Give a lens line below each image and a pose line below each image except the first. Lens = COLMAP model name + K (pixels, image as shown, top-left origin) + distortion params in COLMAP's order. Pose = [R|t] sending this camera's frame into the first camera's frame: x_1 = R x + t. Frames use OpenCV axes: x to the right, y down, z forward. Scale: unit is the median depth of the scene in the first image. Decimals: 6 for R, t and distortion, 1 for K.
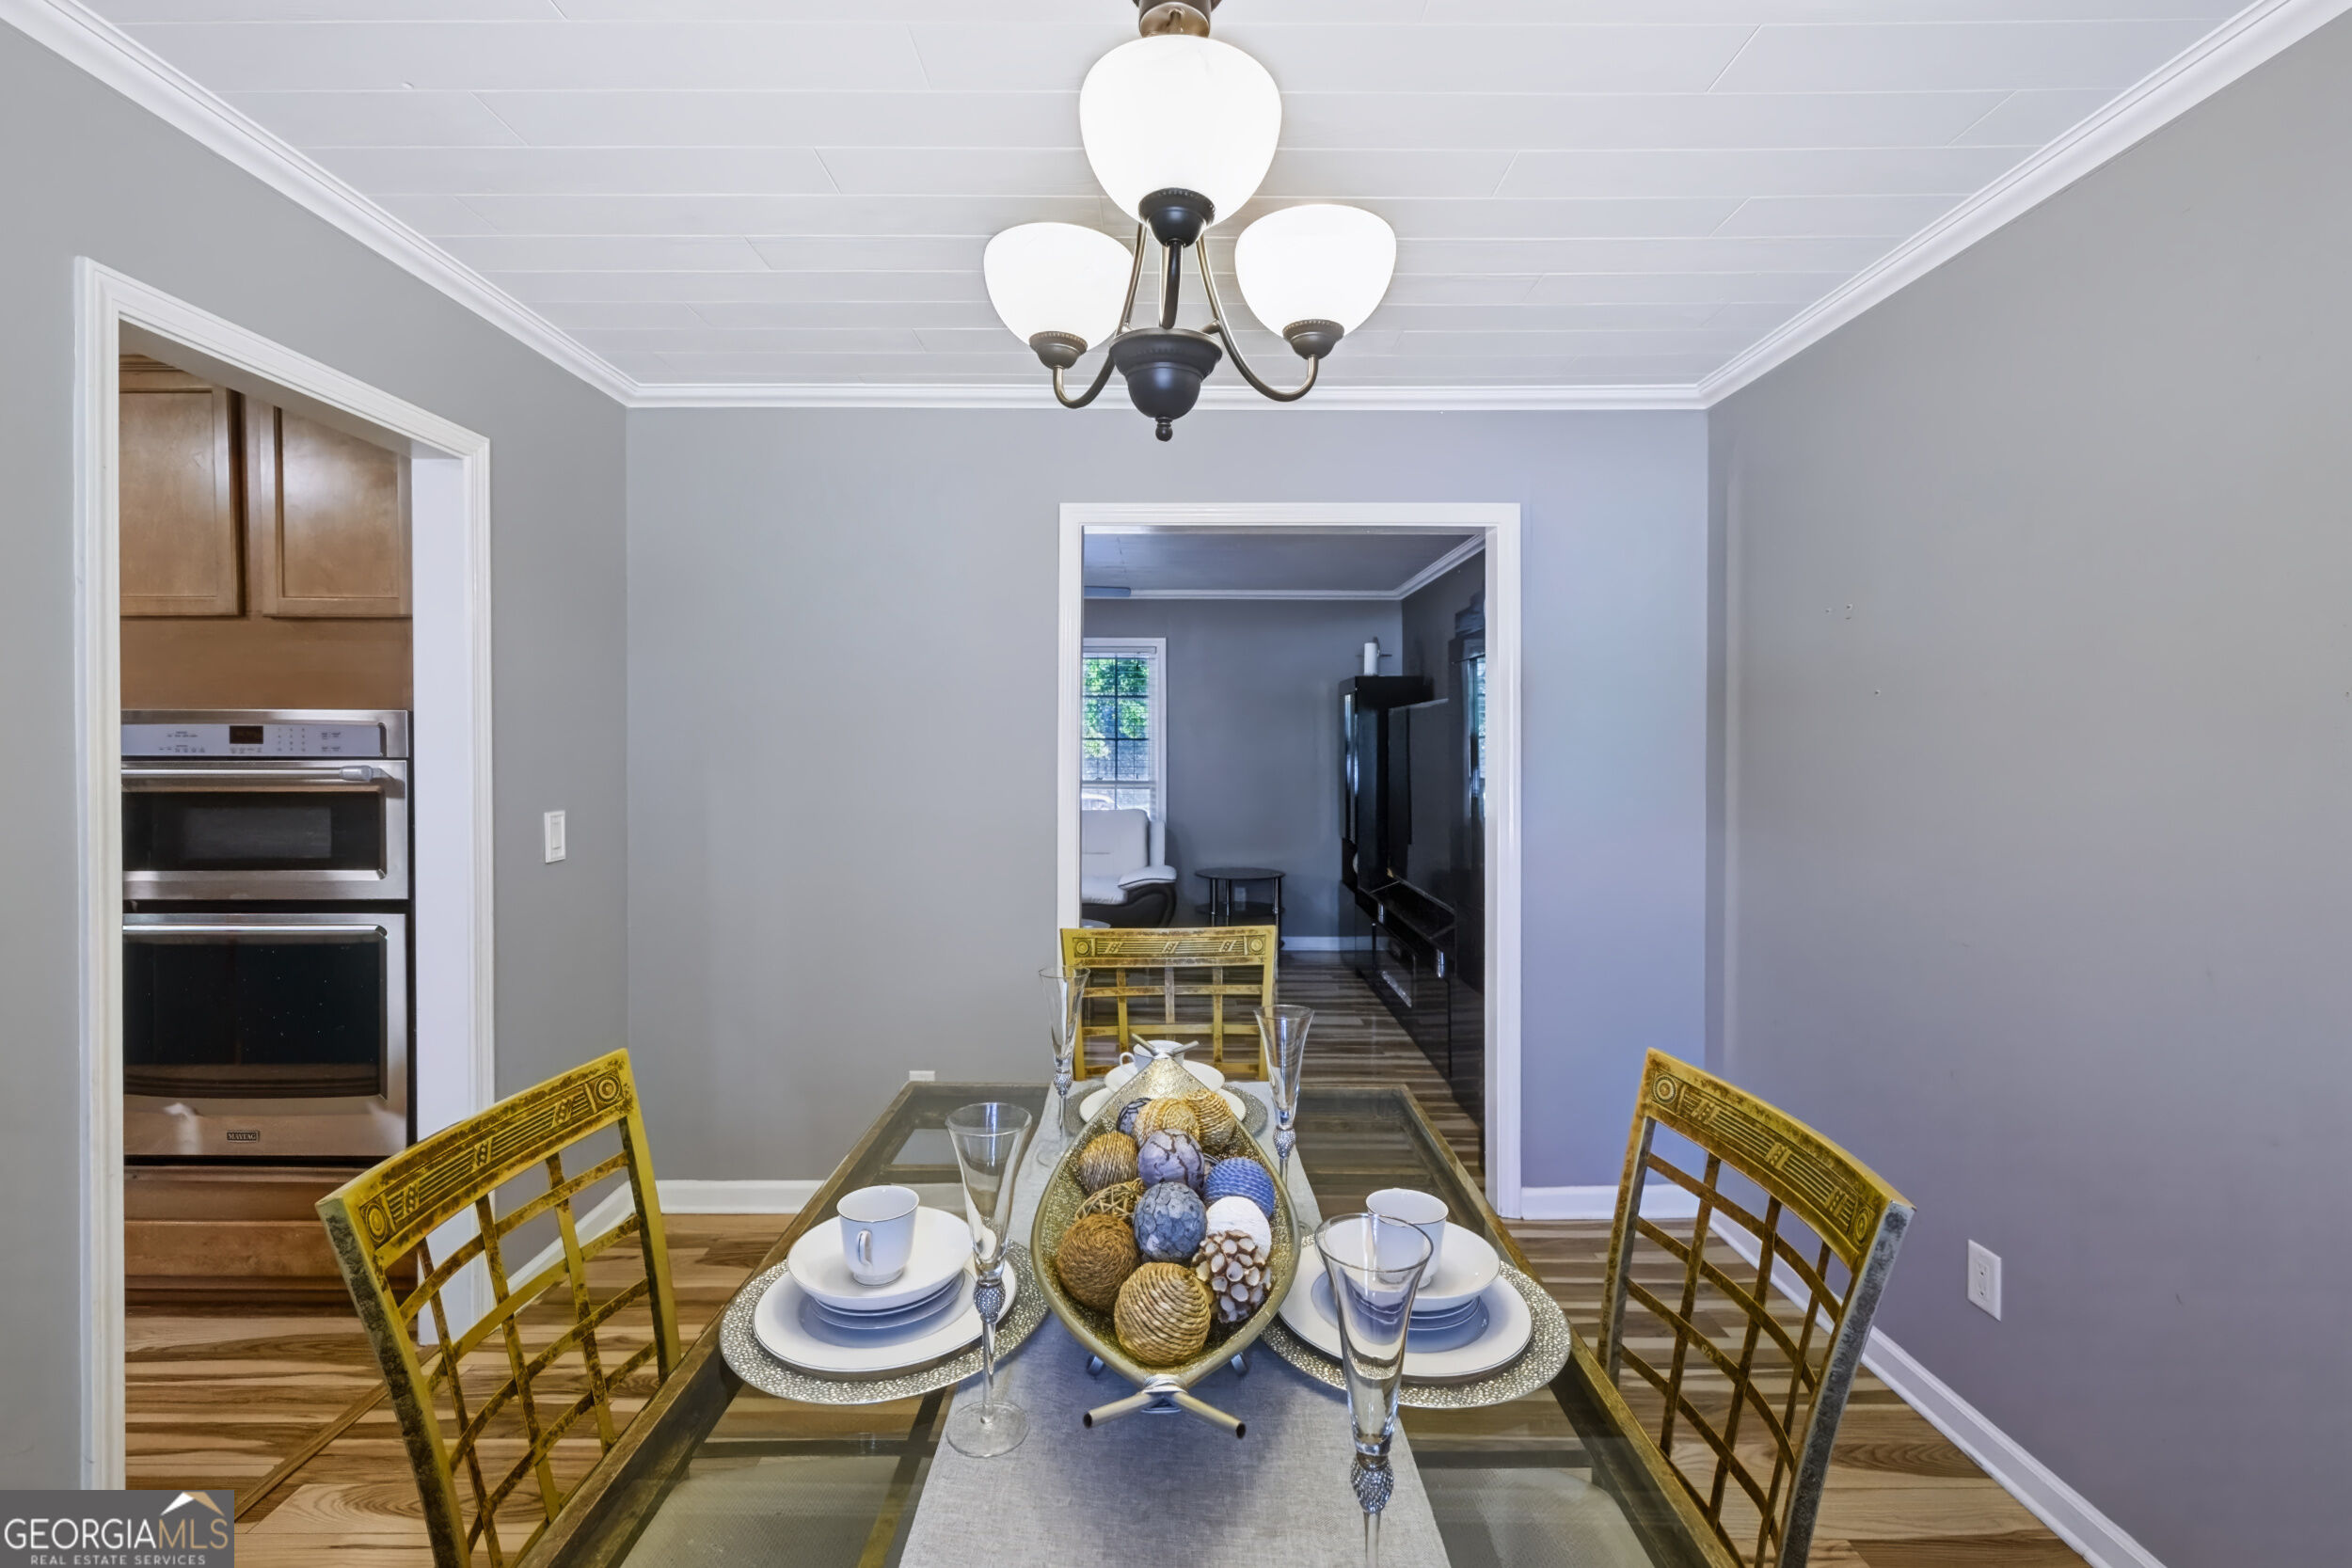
lens RADIAL K [[1020.0, 0, 1172.5], [0, 1020.0, 747.2], [0, 0, 1]] dist [-0.000980, 0.001446]
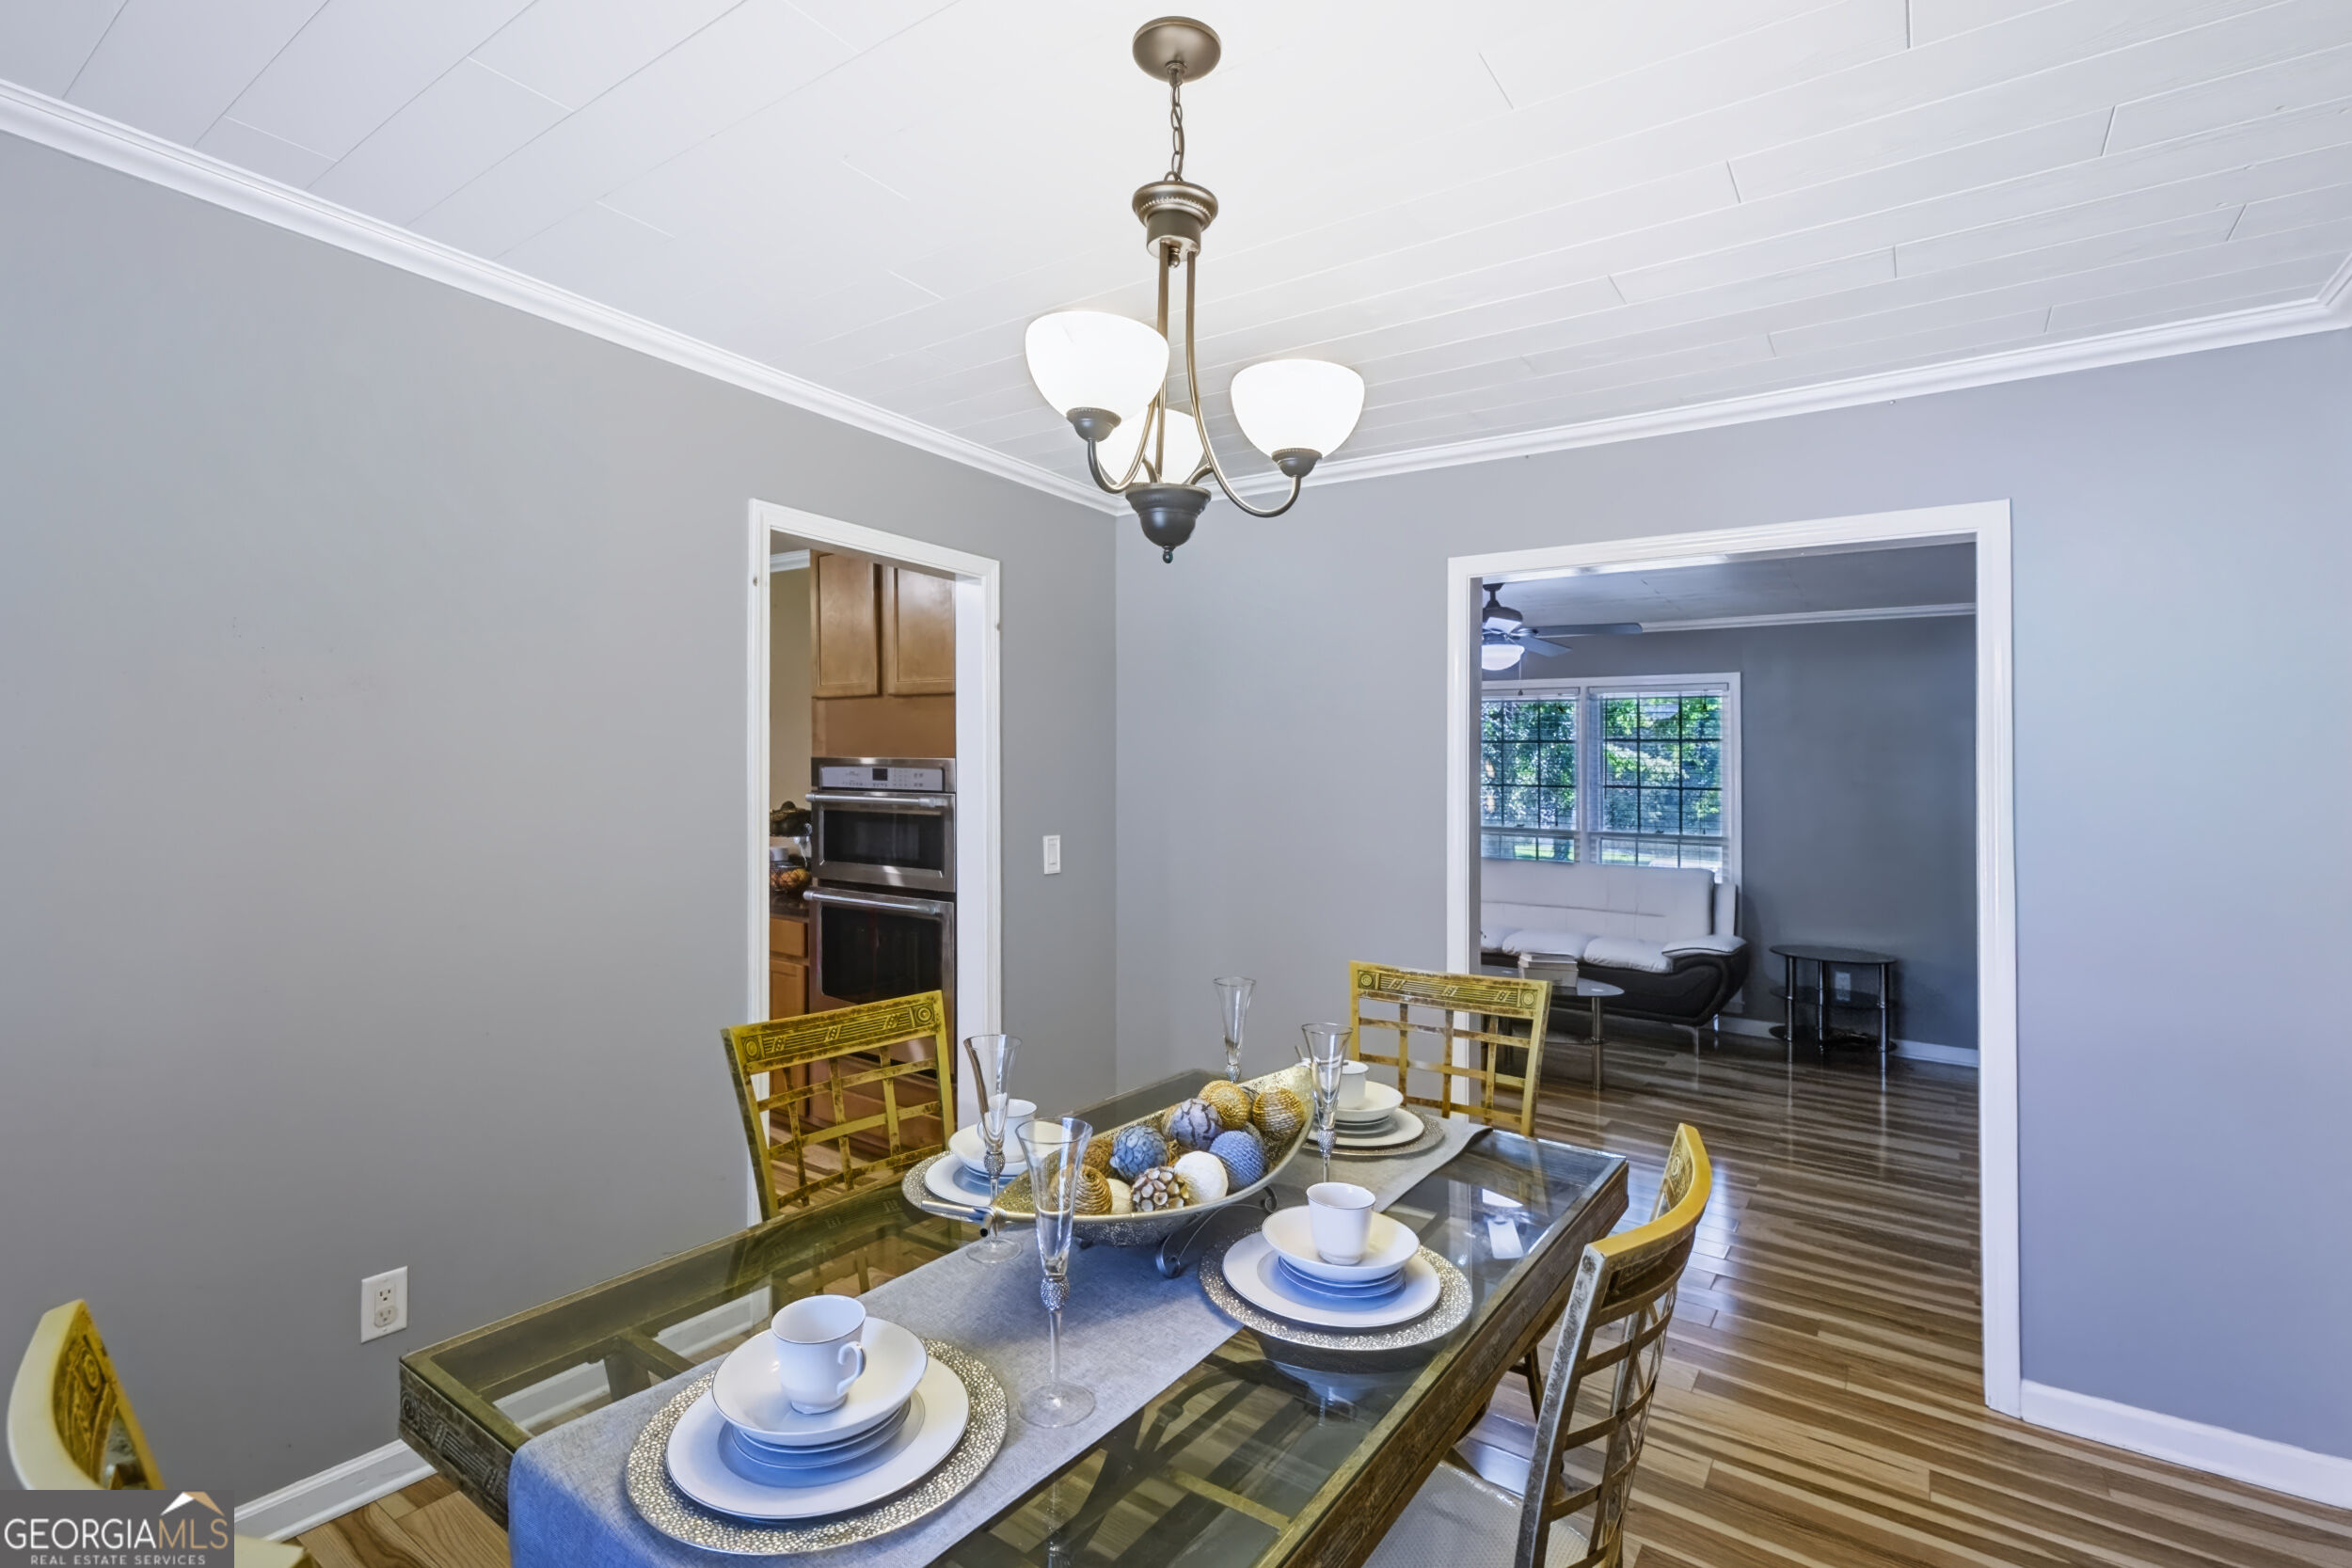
lens RADIAL K [[1093.9, 0, 1180.3], [0, 1093.9, 778.3], [0, 0, 1]] dist [-0.003496, 0.000561]
pose [[0.821159, 0.014636, -0.570511, 0.371505], [-0.020731, 0.999776, -0.004190, -0.008617], [0.570323, 0.015268, 0.821279, -0.065670]]
